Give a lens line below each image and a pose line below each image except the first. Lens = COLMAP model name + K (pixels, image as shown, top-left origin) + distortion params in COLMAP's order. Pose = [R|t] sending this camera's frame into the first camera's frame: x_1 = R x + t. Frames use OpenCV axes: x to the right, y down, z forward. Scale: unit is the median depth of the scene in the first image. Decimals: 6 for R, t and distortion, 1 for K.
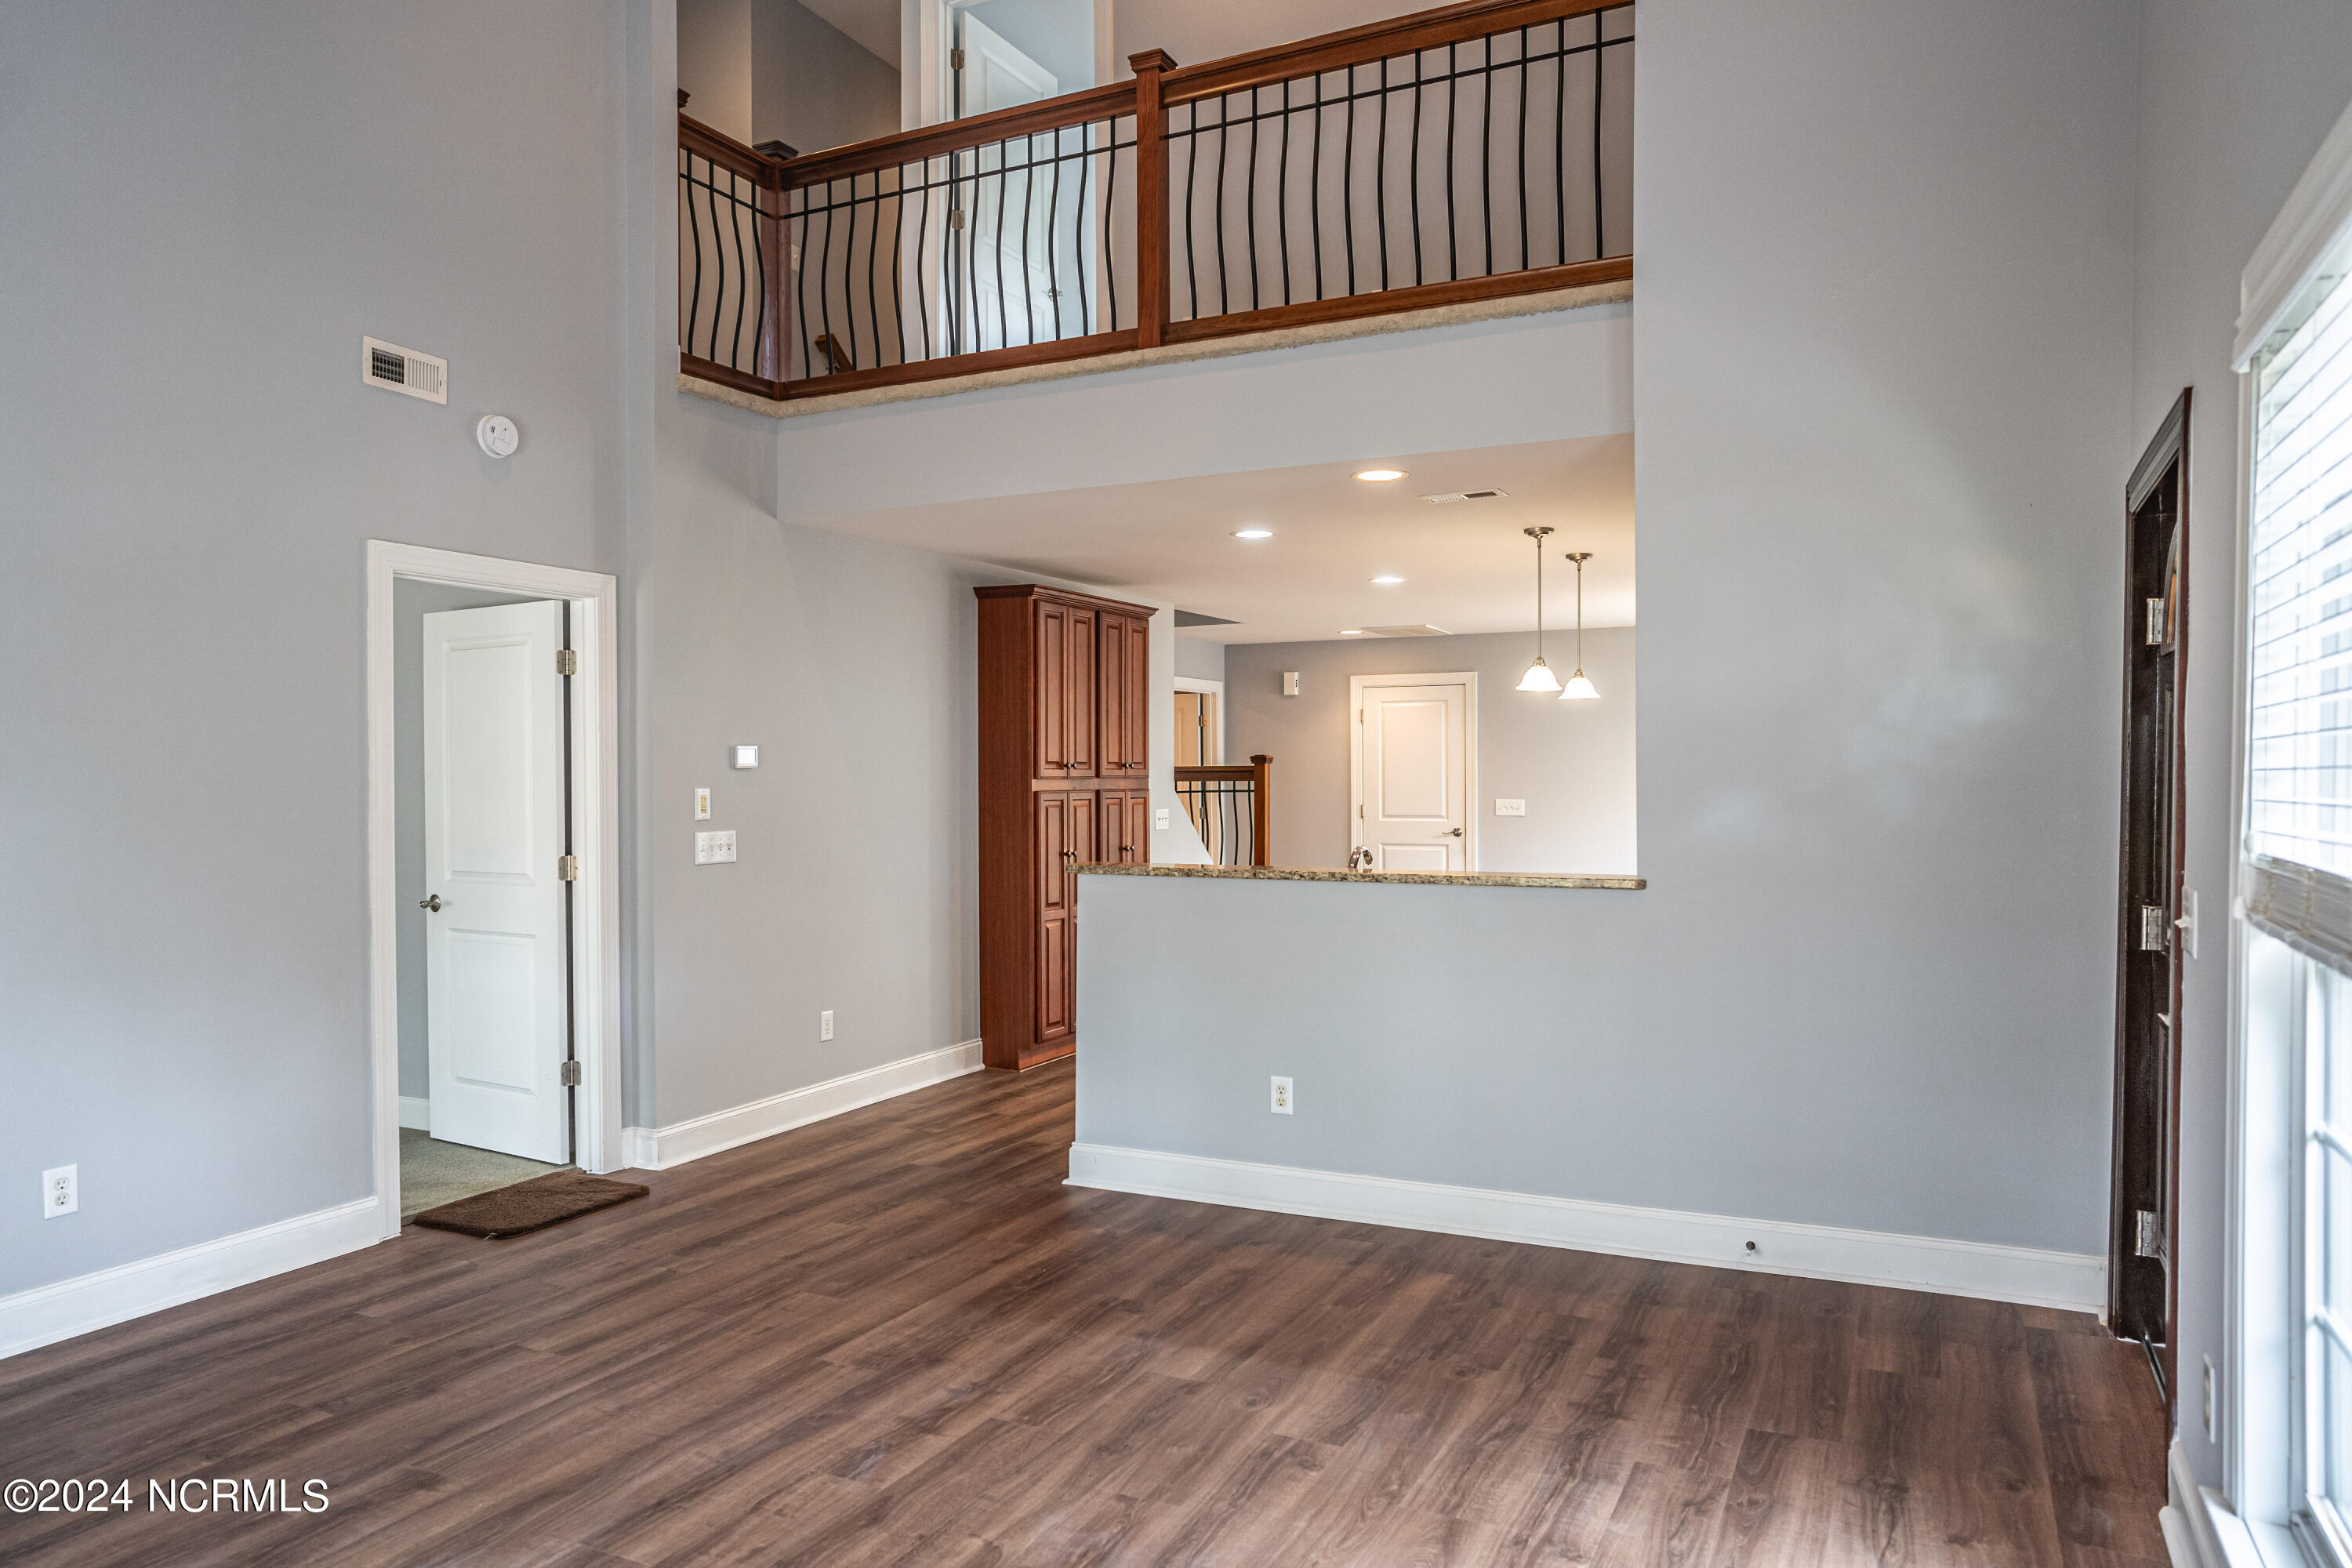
lens RADIAL K [[1573.3, 0, 1155.3], [0, 1573.3, 785.5], [0, 0, 1]] dist [-0.038061, 0.038535]
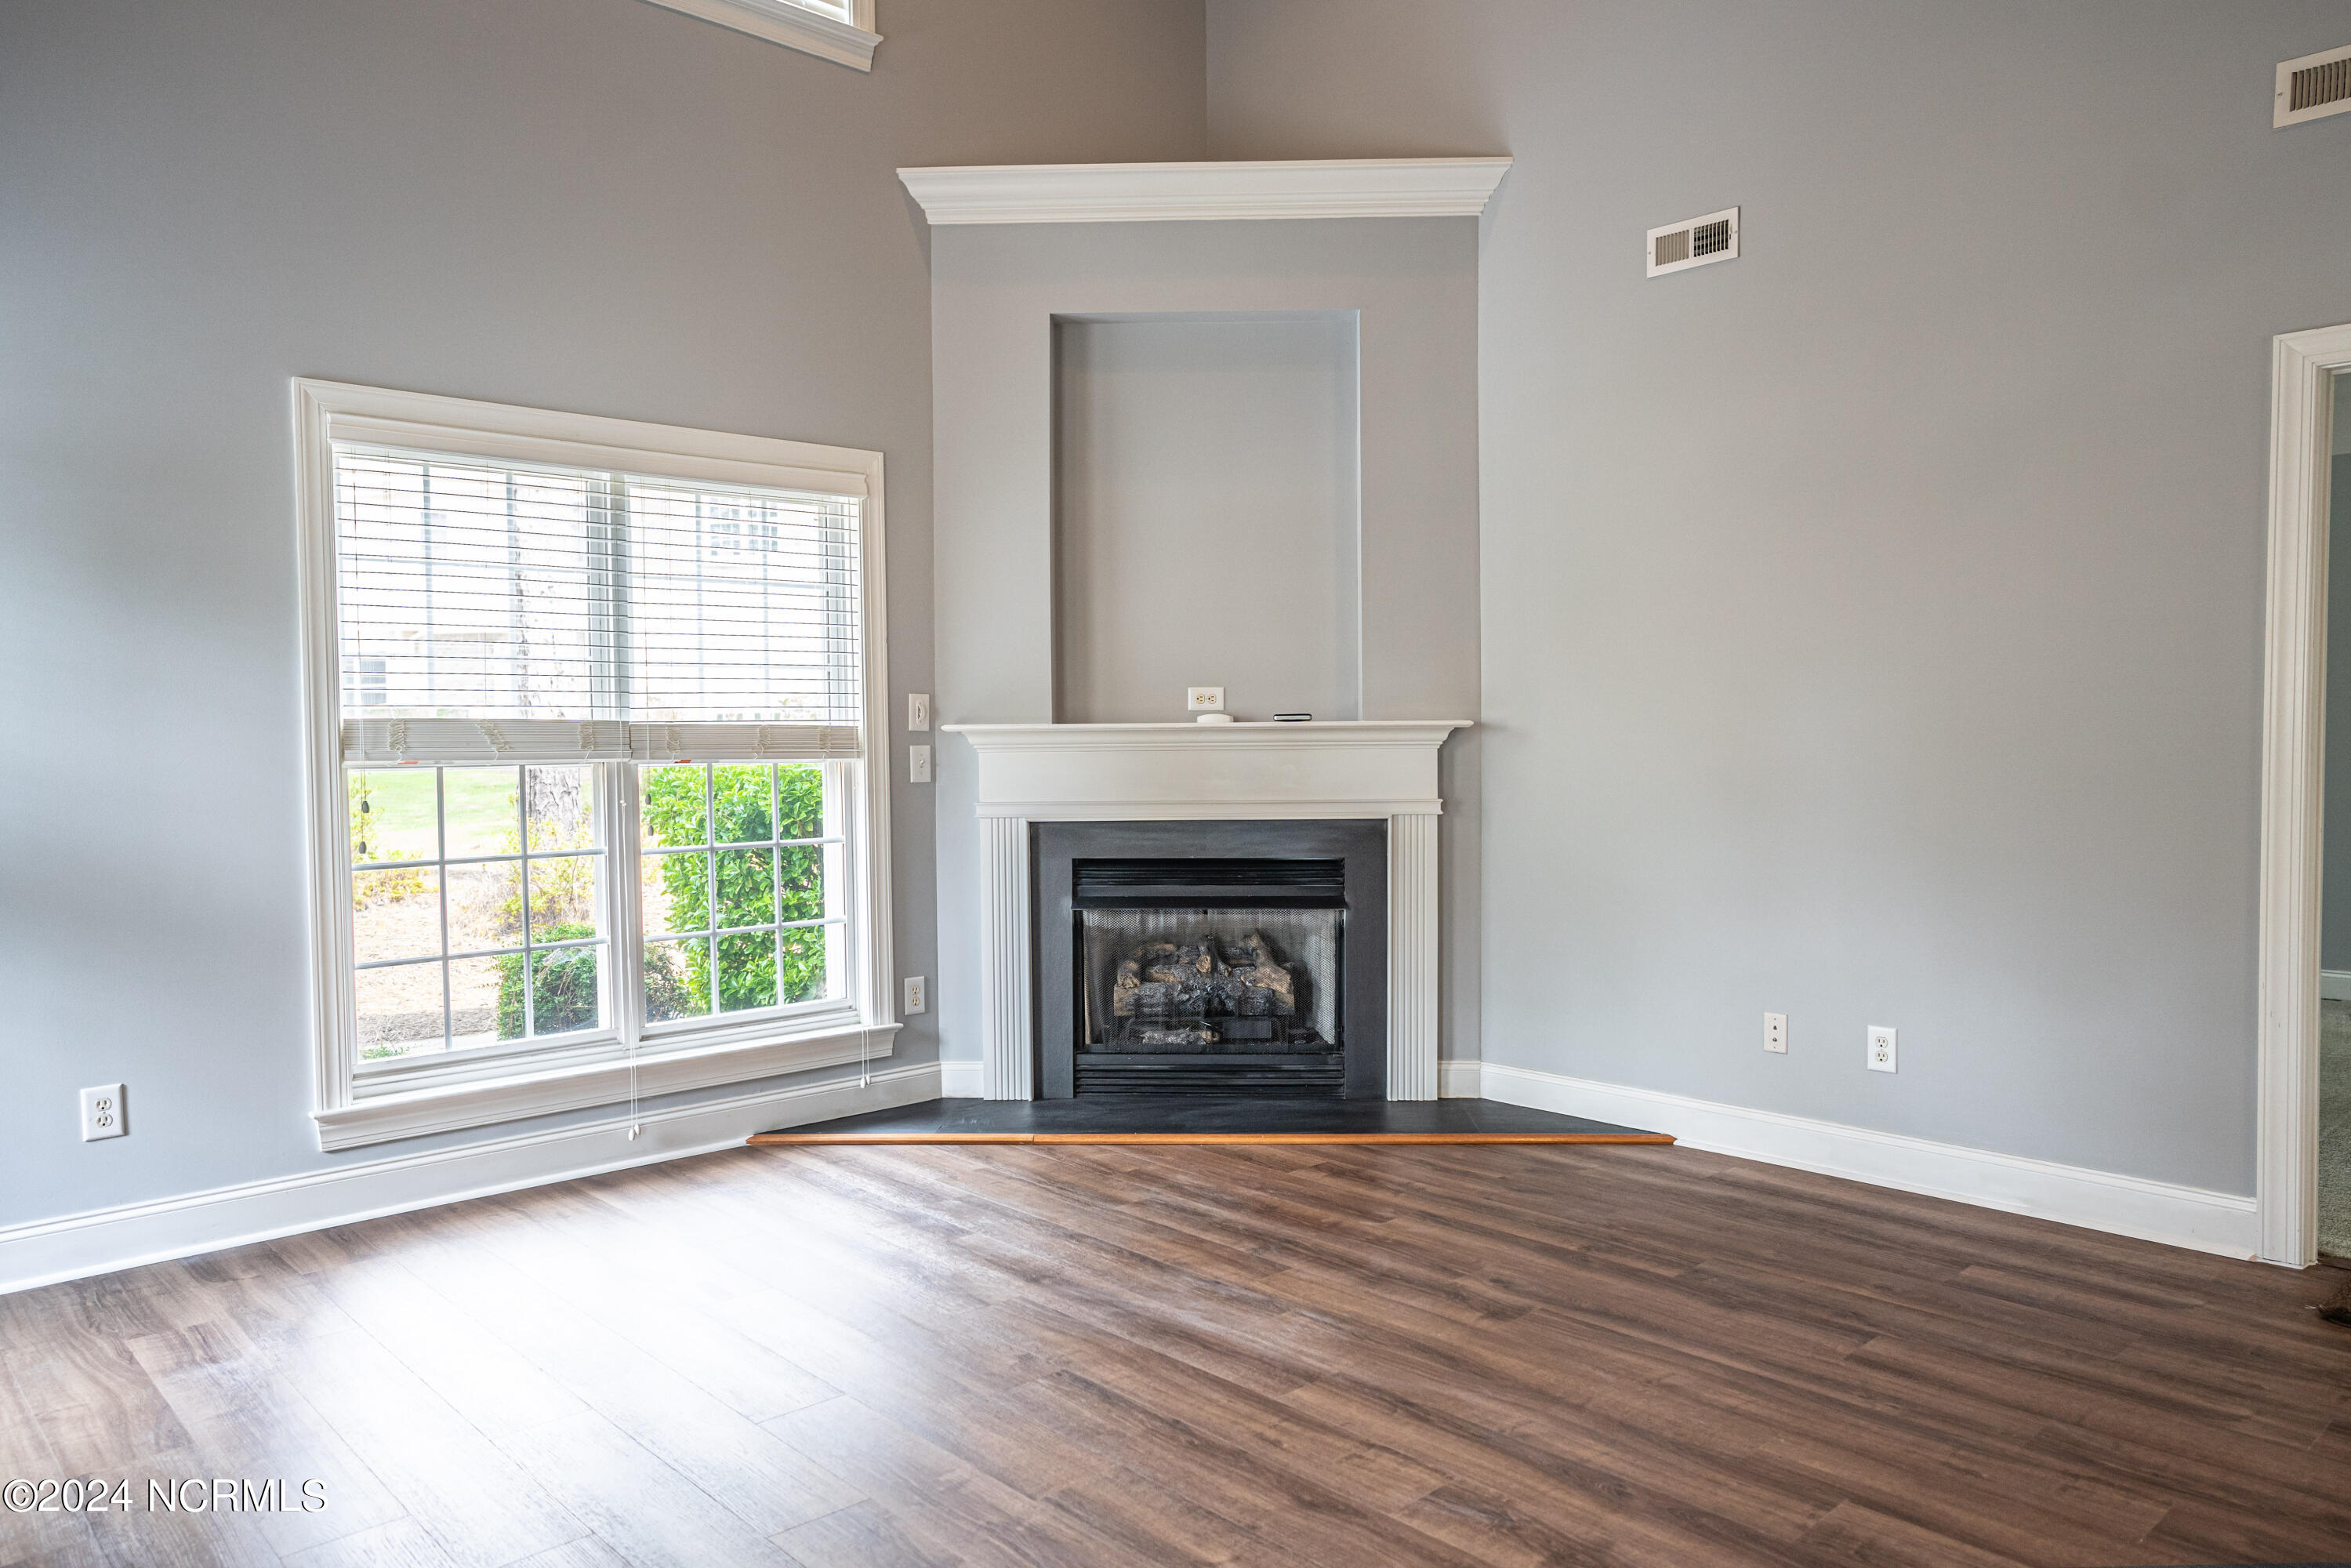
lens RADIAL K [[1572.7, 0, 1193.5], [0, 1572.7, 788.9], [0, 0, 1]] dist [-0.038061, 0.038535]
pose [[-0.325749, 0.046544, -0.944310, 0.504603], [-0.004259, 0.998705, 0.050694, 0.029662], [0.945447, 0.020535, -0.325129, 0.971688]]
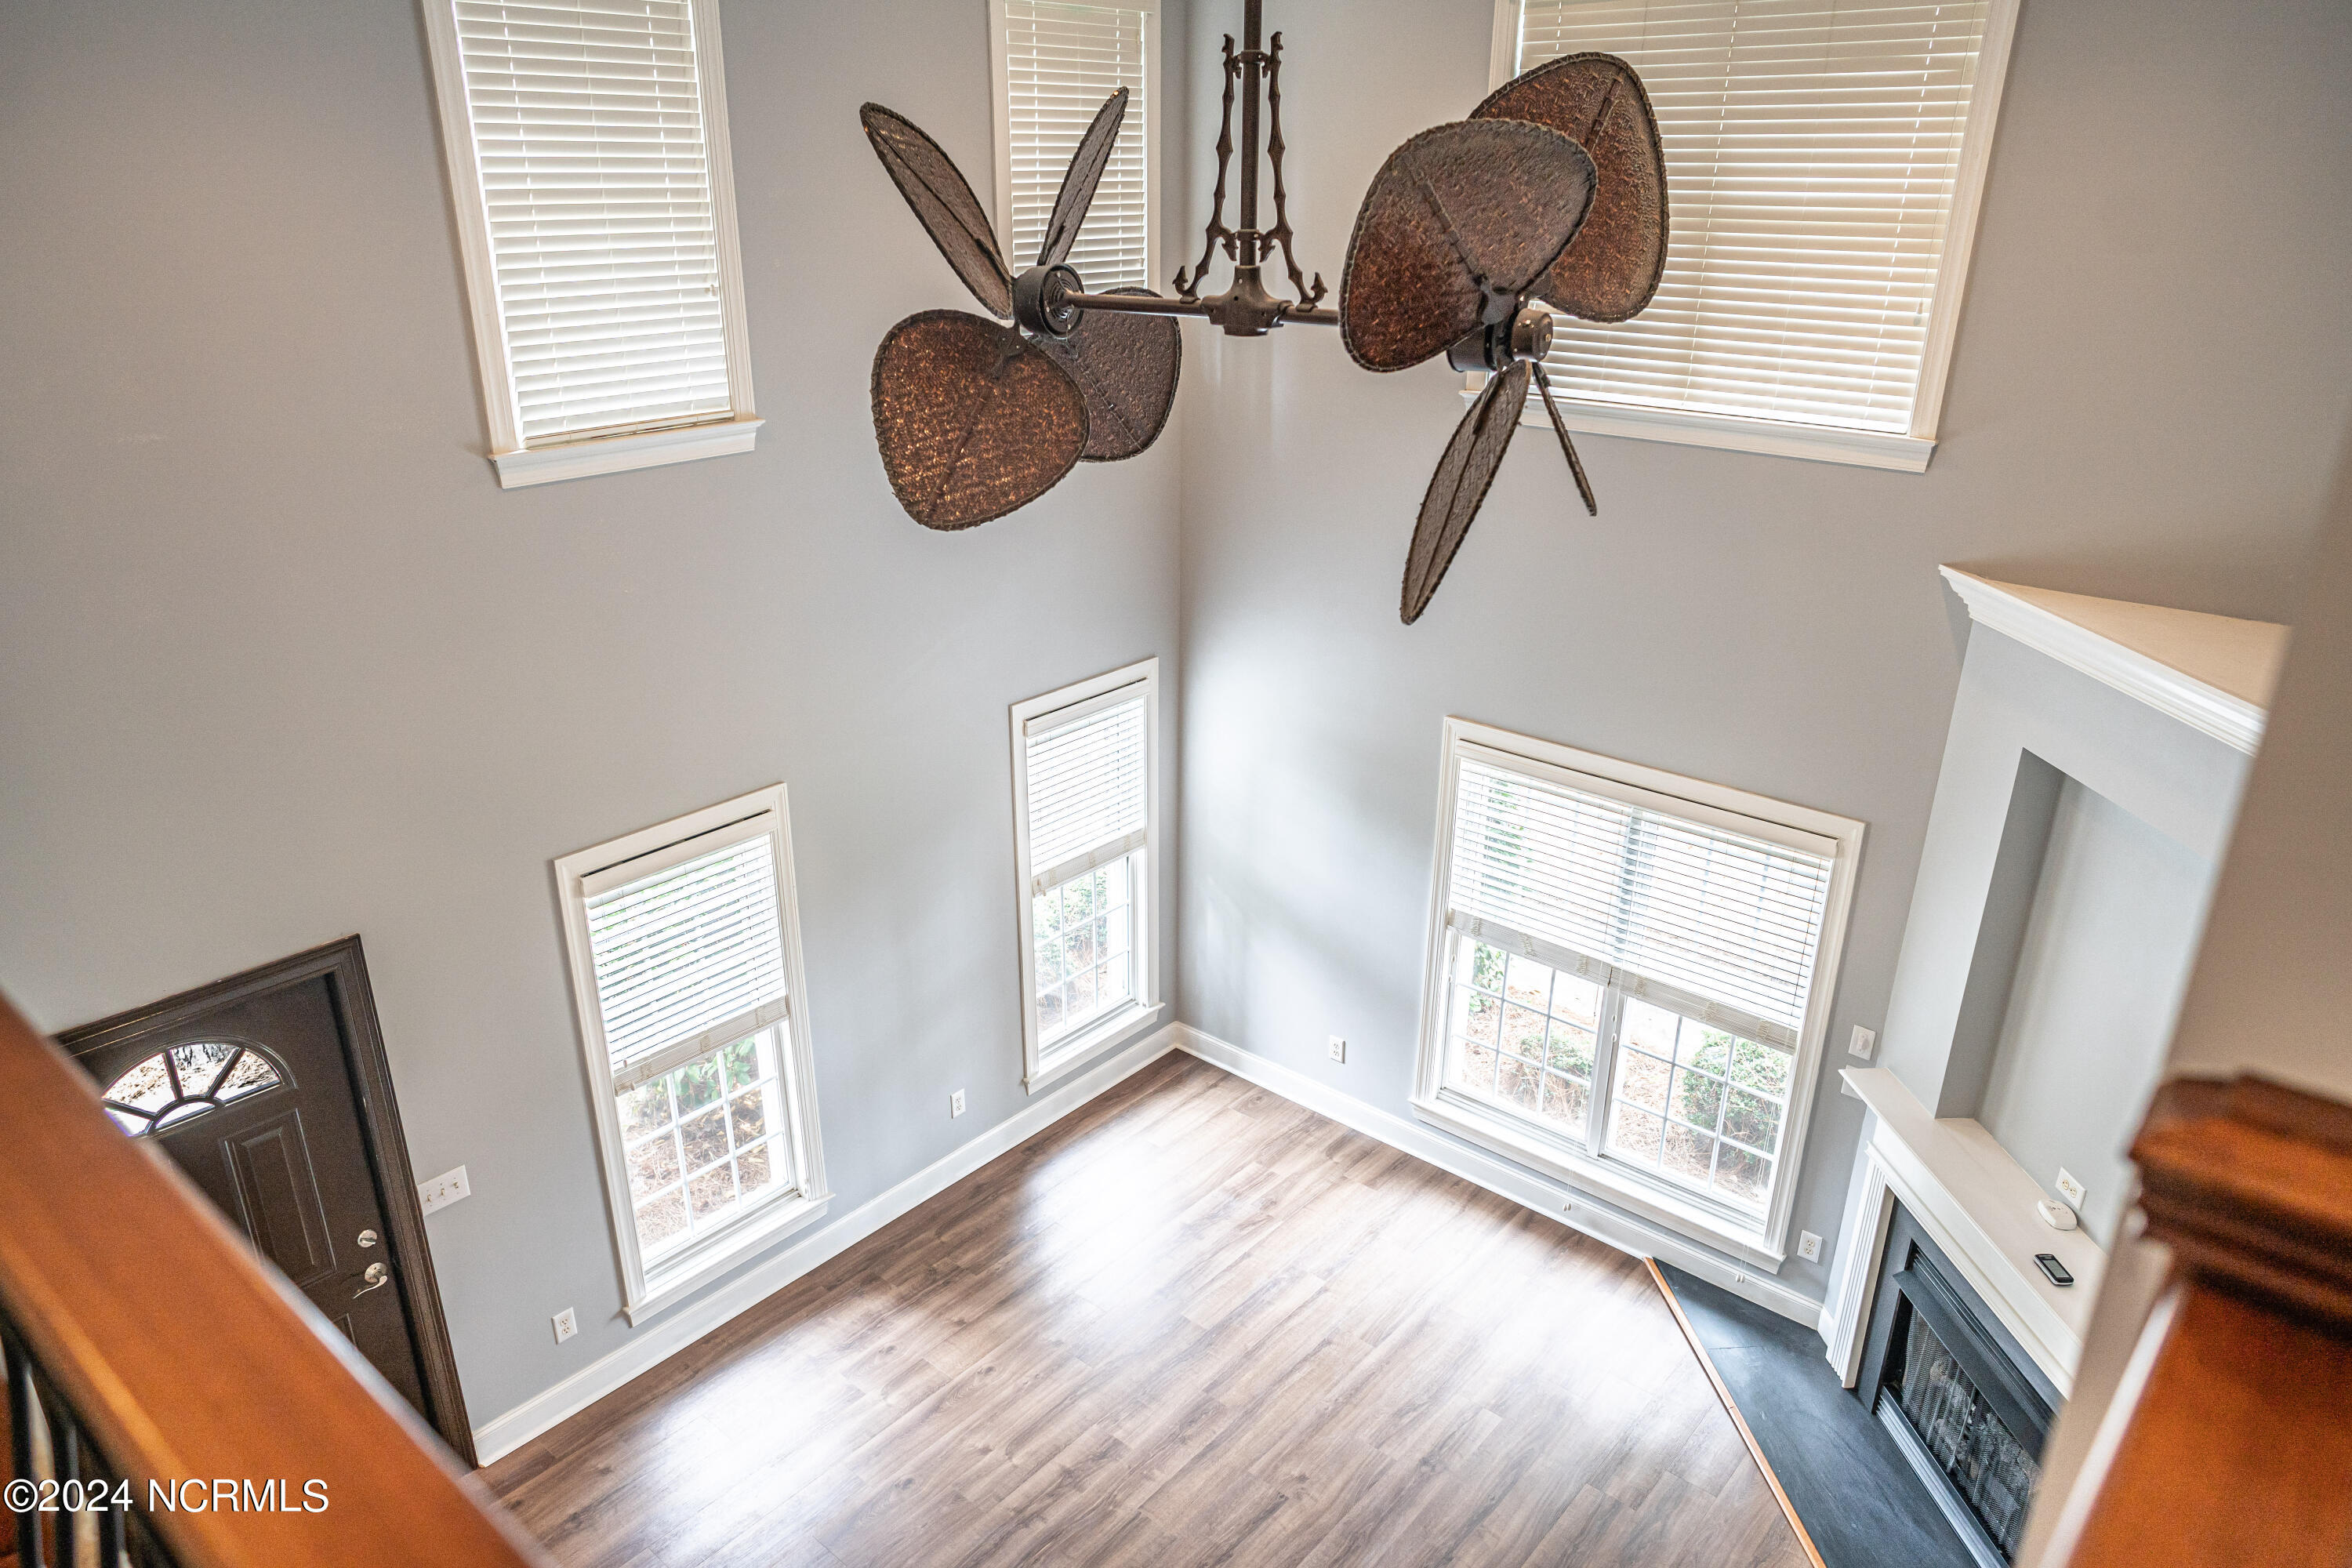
lens RADIAL K [[1573.3, 0, 1196.9], [0, 1573.3, 799.4], [0, 0, 1]] dist [-0.038061, 0.038535]
pose [[-0.974862, -0.086179, 0.205466, -0.405215], [0.002606, 0.917696, 0.397274, -0.808070], [-0.222792, 0.387823, -0.894403, 1.723049]]
